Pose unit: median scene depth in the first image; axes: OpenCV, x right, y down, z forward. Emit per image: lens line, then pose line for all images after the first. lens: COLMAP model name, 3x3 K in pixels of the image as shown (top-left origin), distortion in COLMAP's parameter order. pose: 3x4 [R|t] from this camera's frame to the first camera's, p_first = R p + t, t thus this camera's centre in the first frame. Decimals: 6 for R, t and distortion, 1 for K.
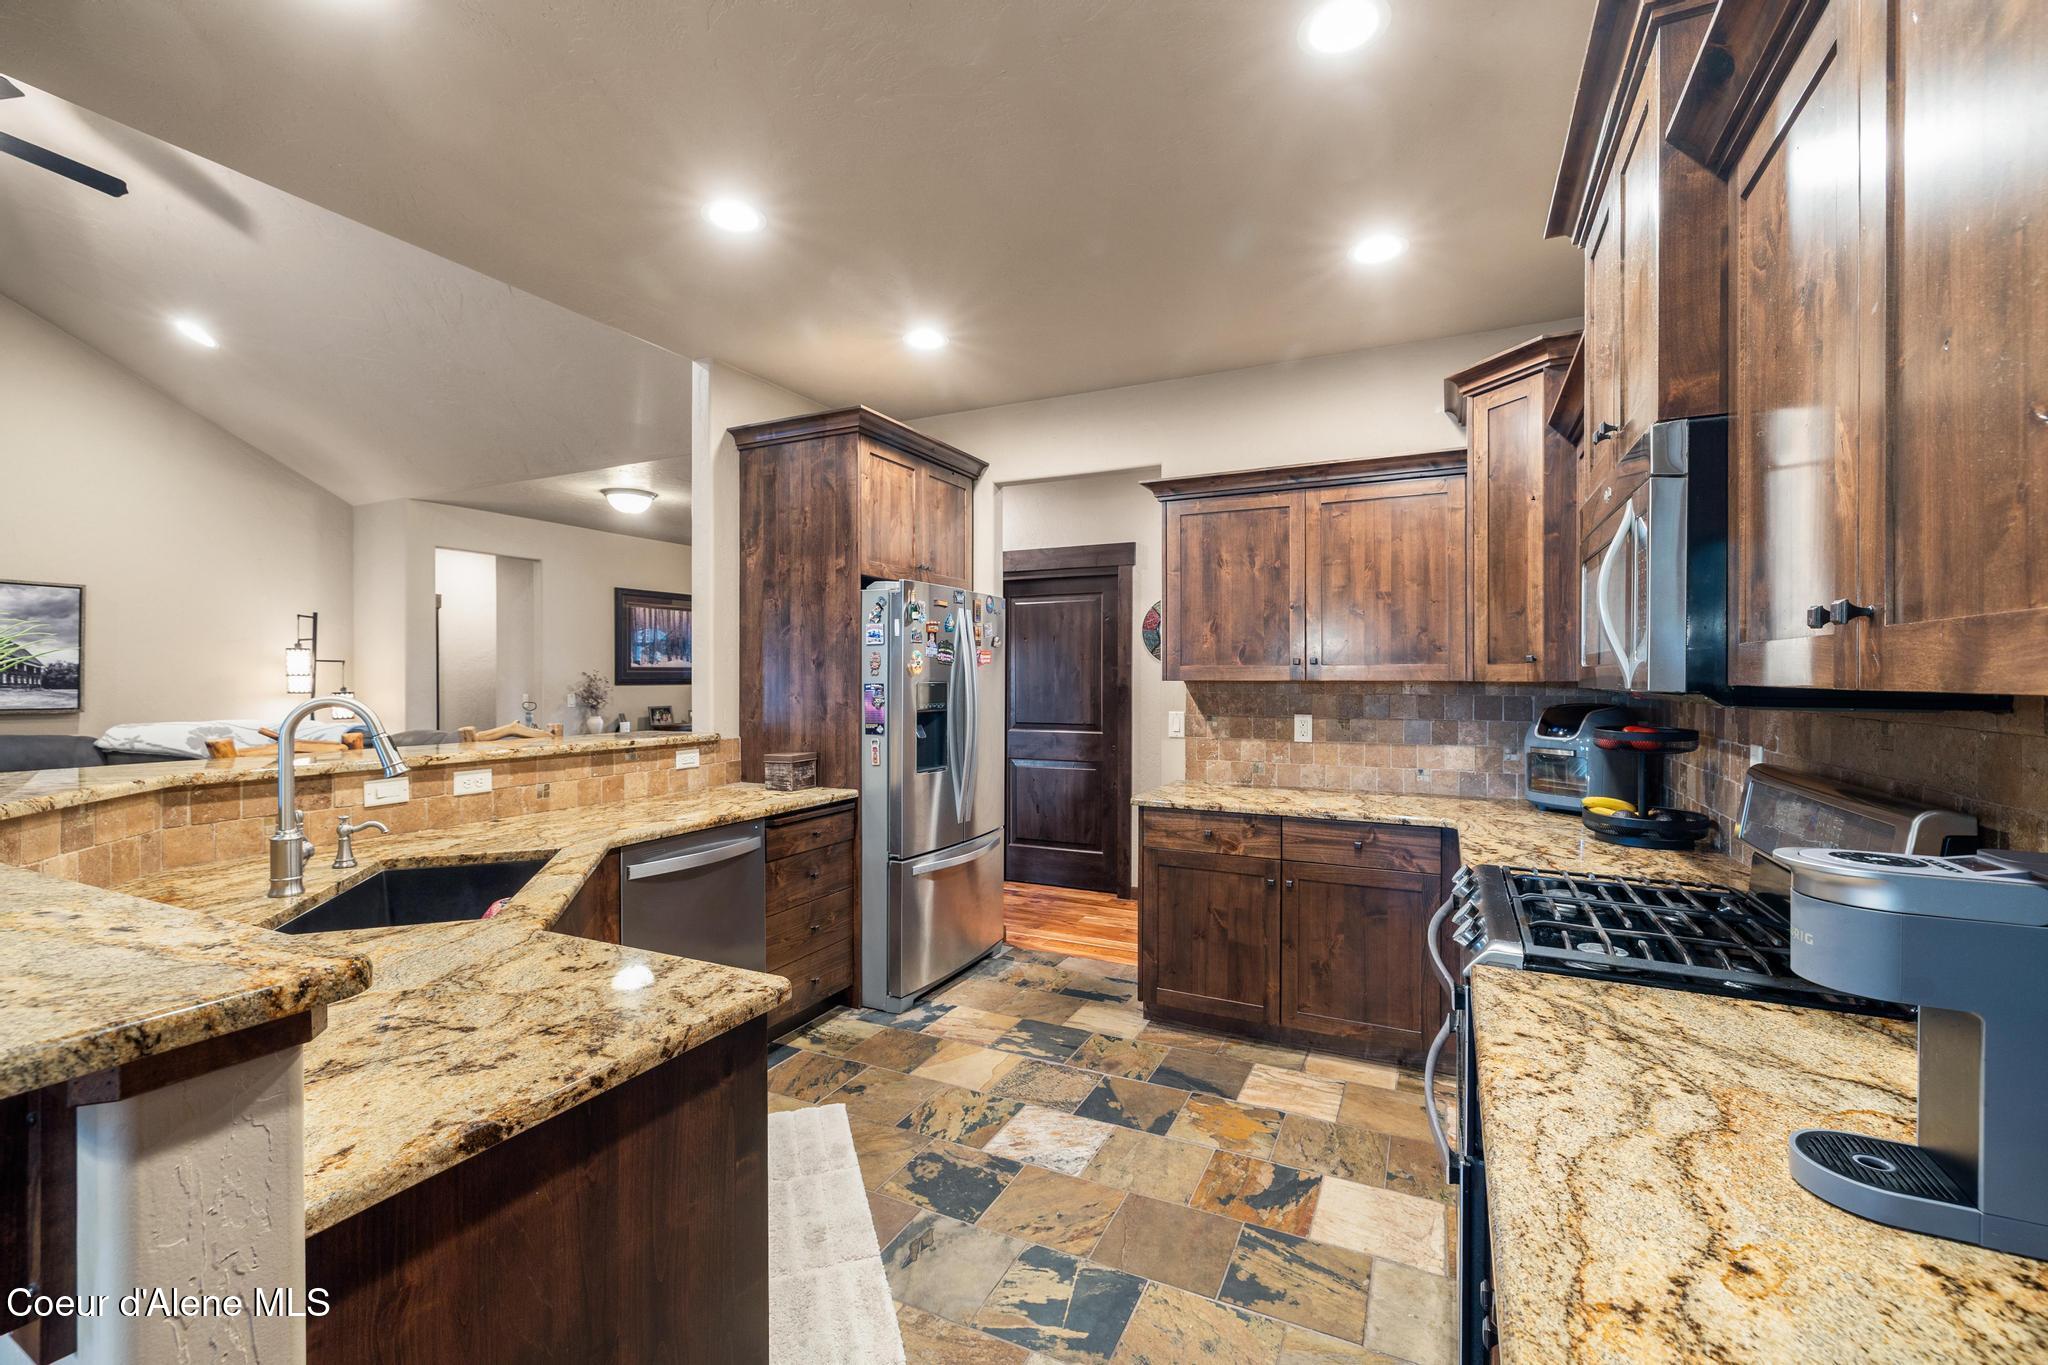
lens RADIAL K [[861.6, 0, 1023.1], [0, 861.6, 675.6], [0, 0, 1]] dist [-0.002625, -0.000223]
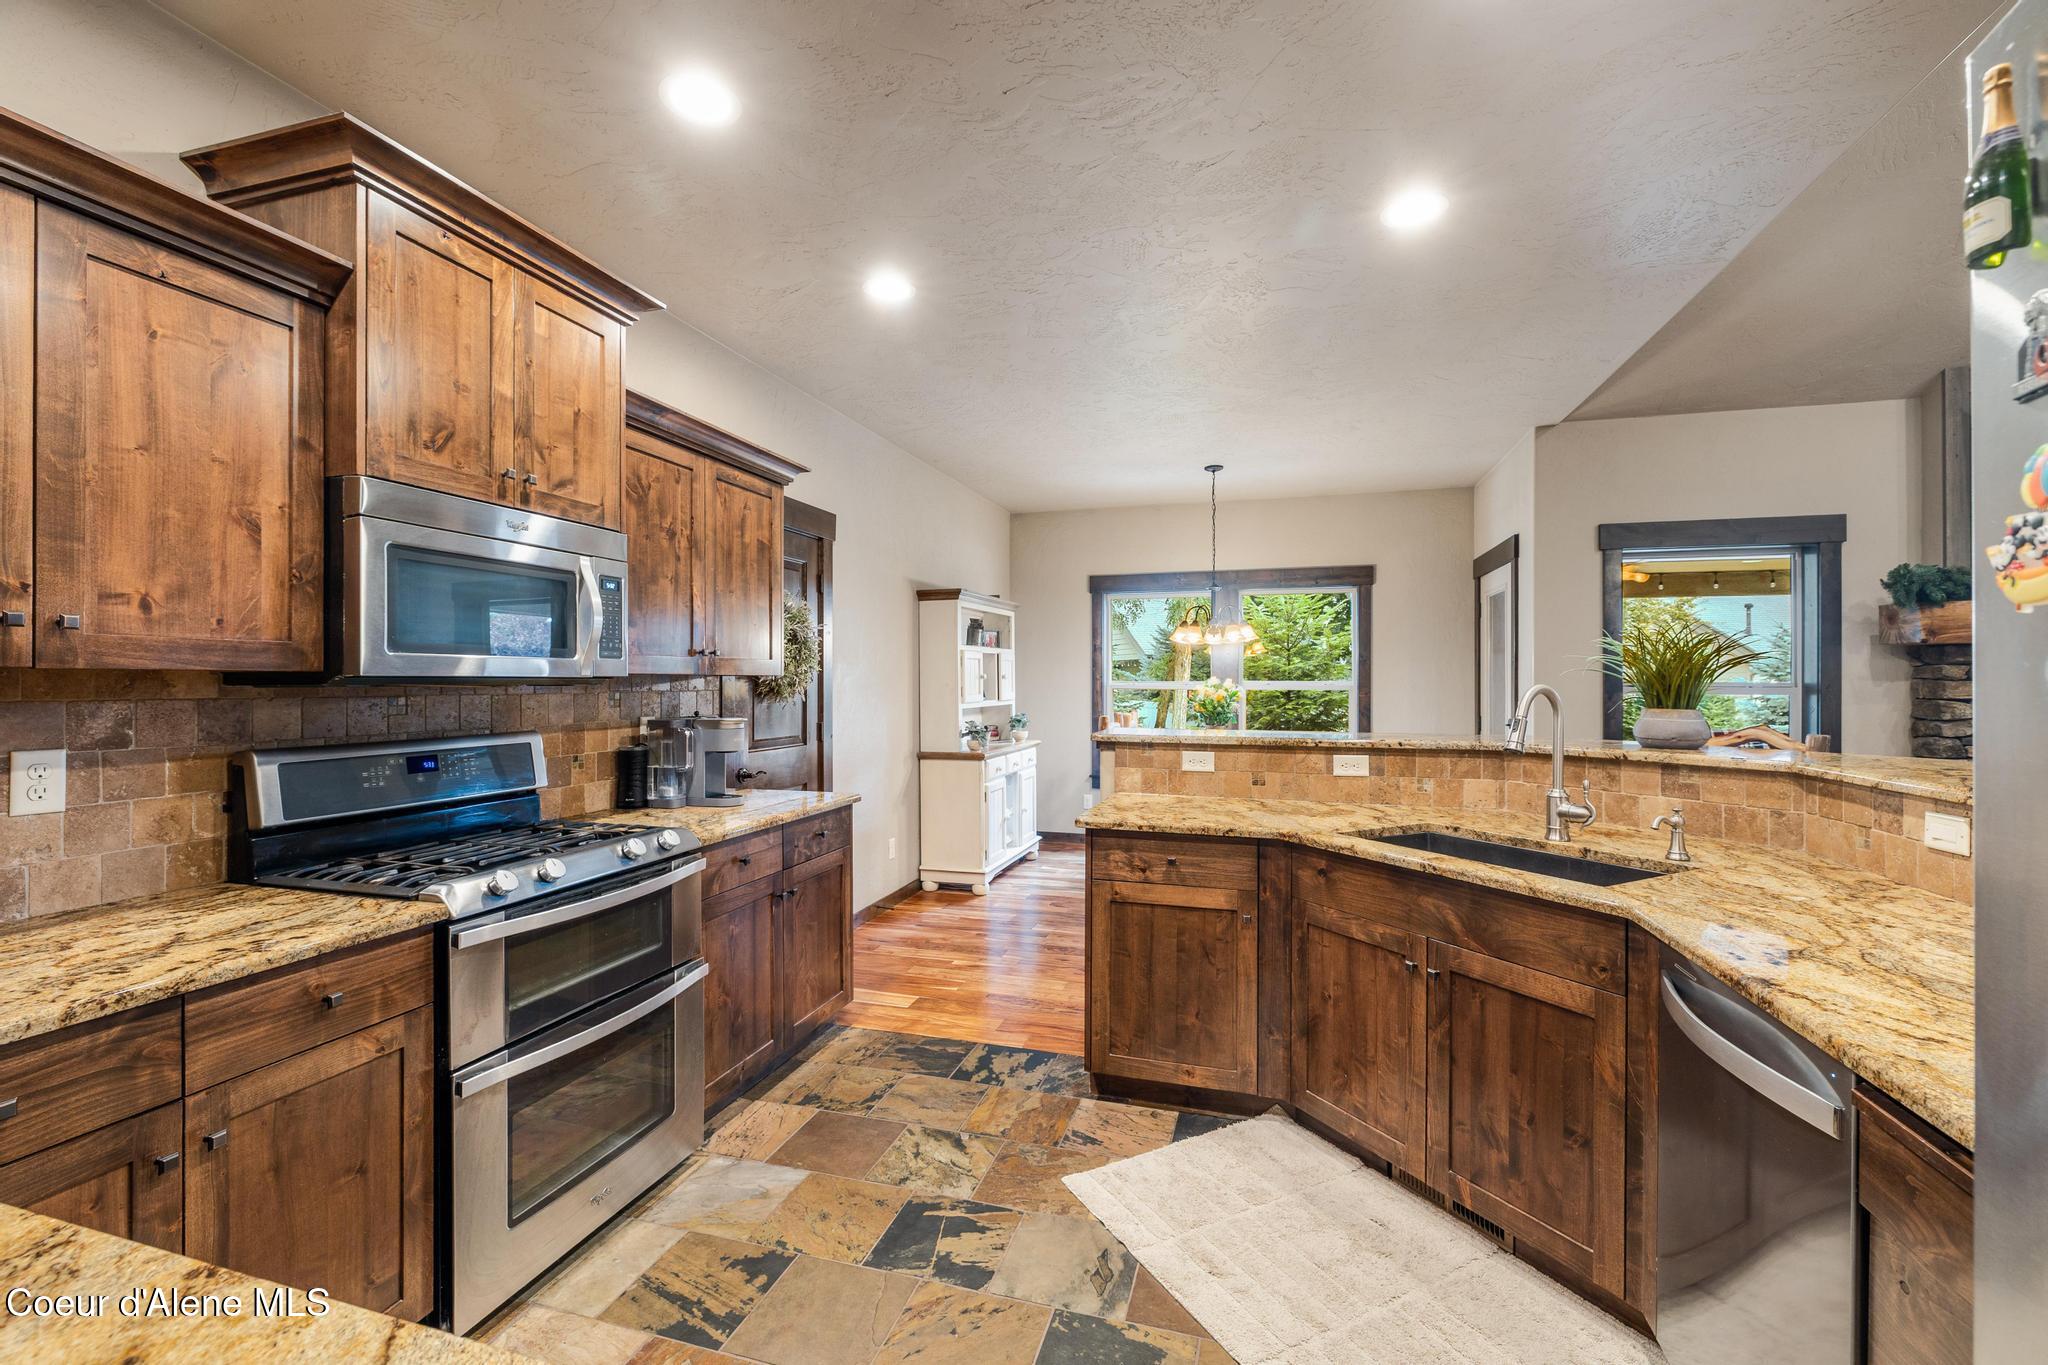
lens RADIAL K [[891.2, 0, 1034.6], [0, 891.2, 679.5], [0, 0, 1]] dist [-0.001869, -0.000066]
pose [[-0.984701, -0.002325, -0.174235, 0.074639], [-0.001242, 0.999979, -0.006324, 0.014390], [0.174246, -0.006011, -0.984684, 1.189961]]
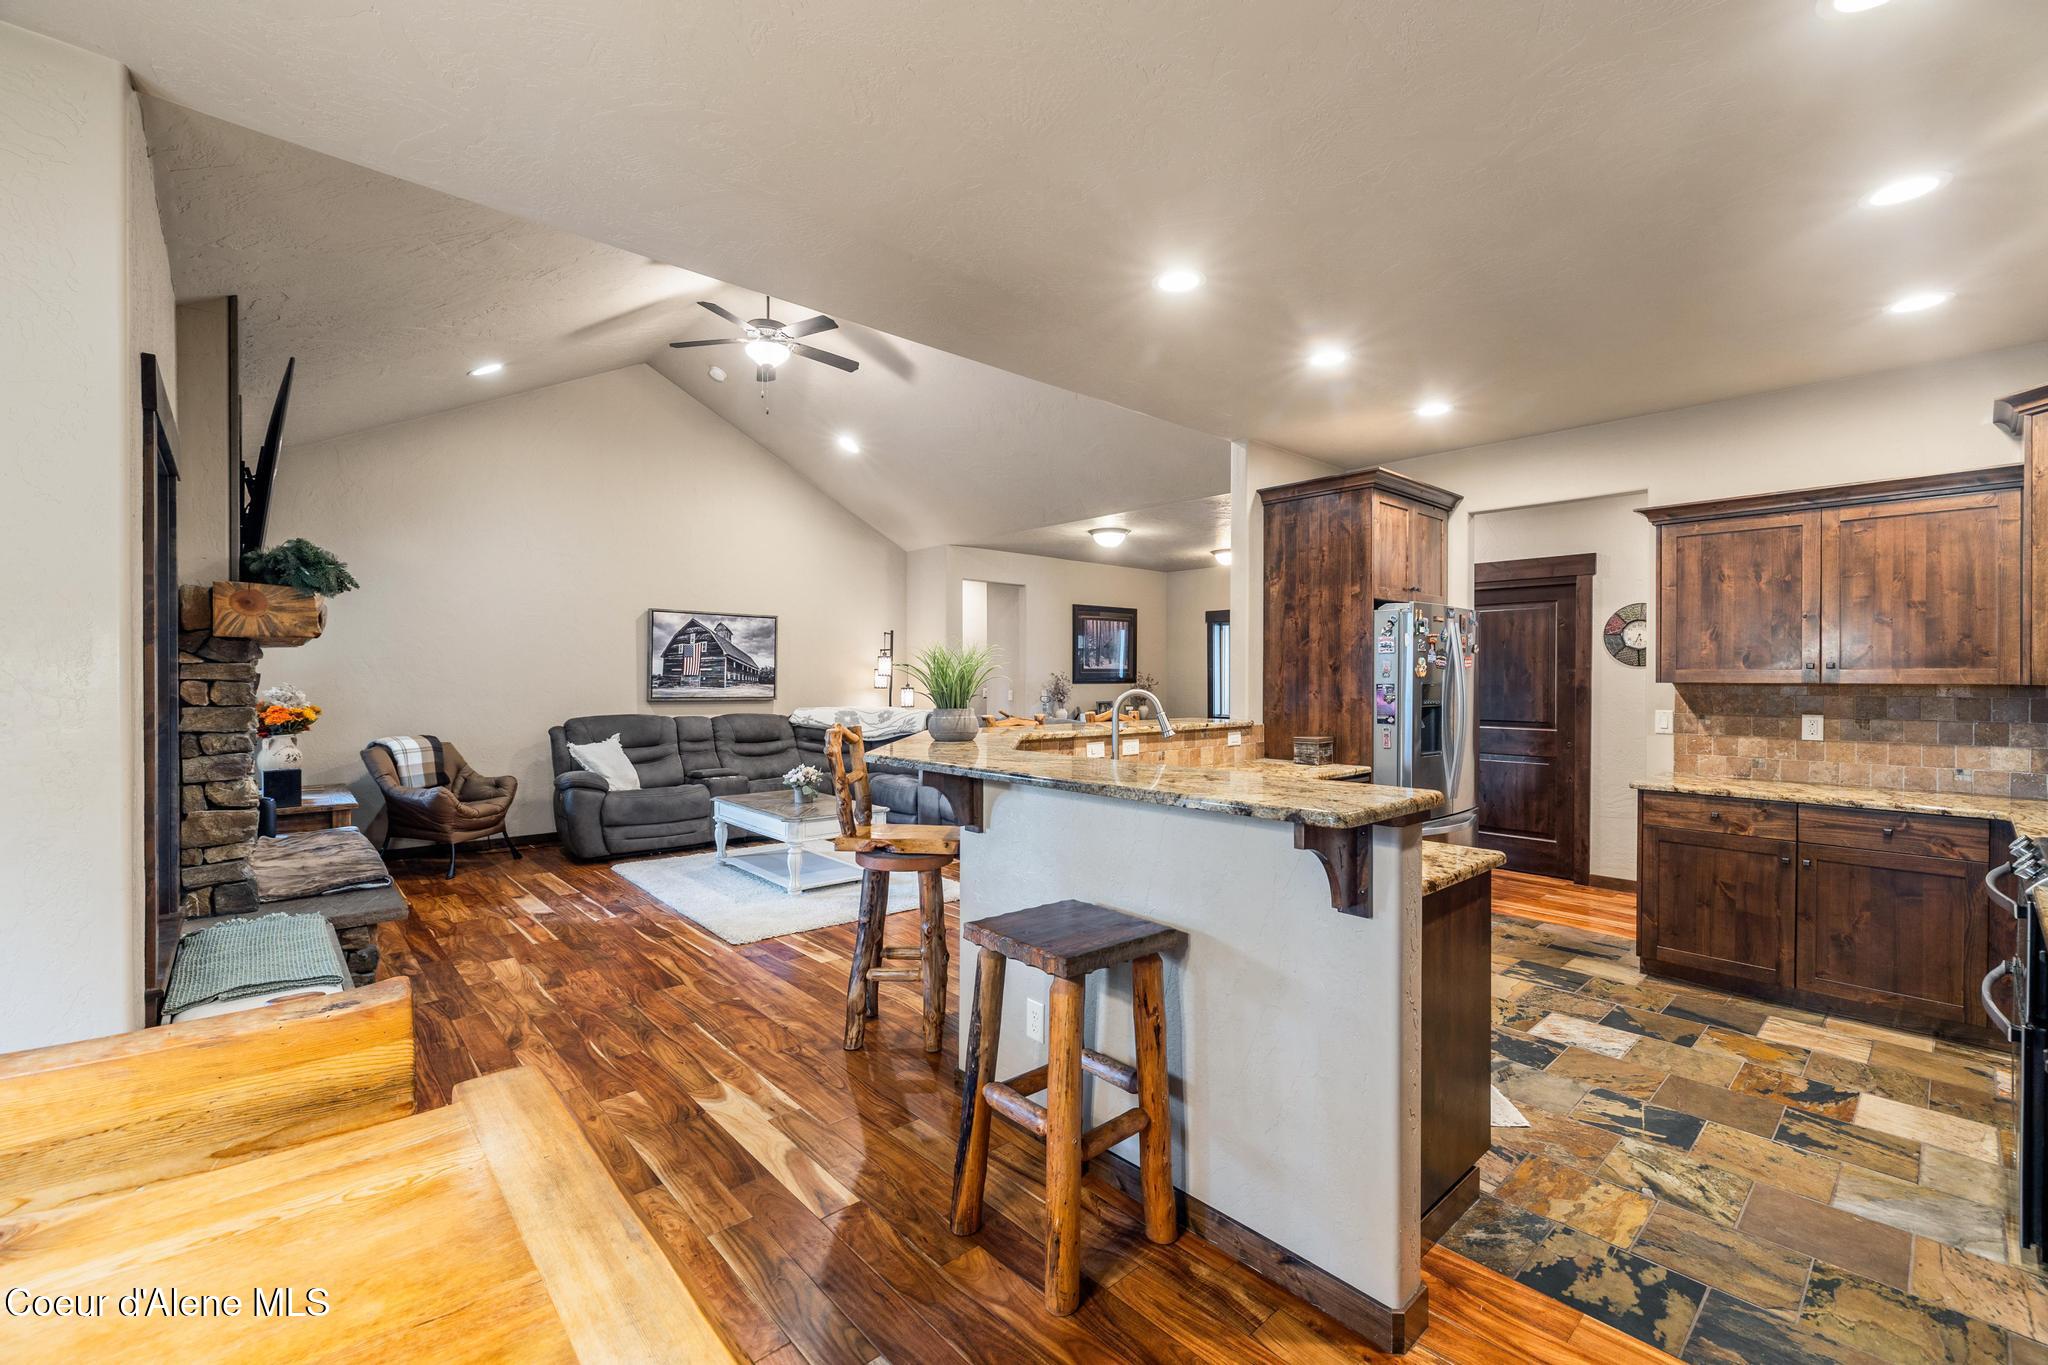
lens RADIAL K [[849.7, 0, 1021.9], [0, 849.7, 678.3], [0, 0, 1]] dist [0.000354, -0.001046]
pose [[0.927146, 0.003180, -0.374687, -0.208369], [-0.001838, 0.999991, 0.003939, -0.002907], [0.374696, -0.002963, 0.927143, -0.380826]]
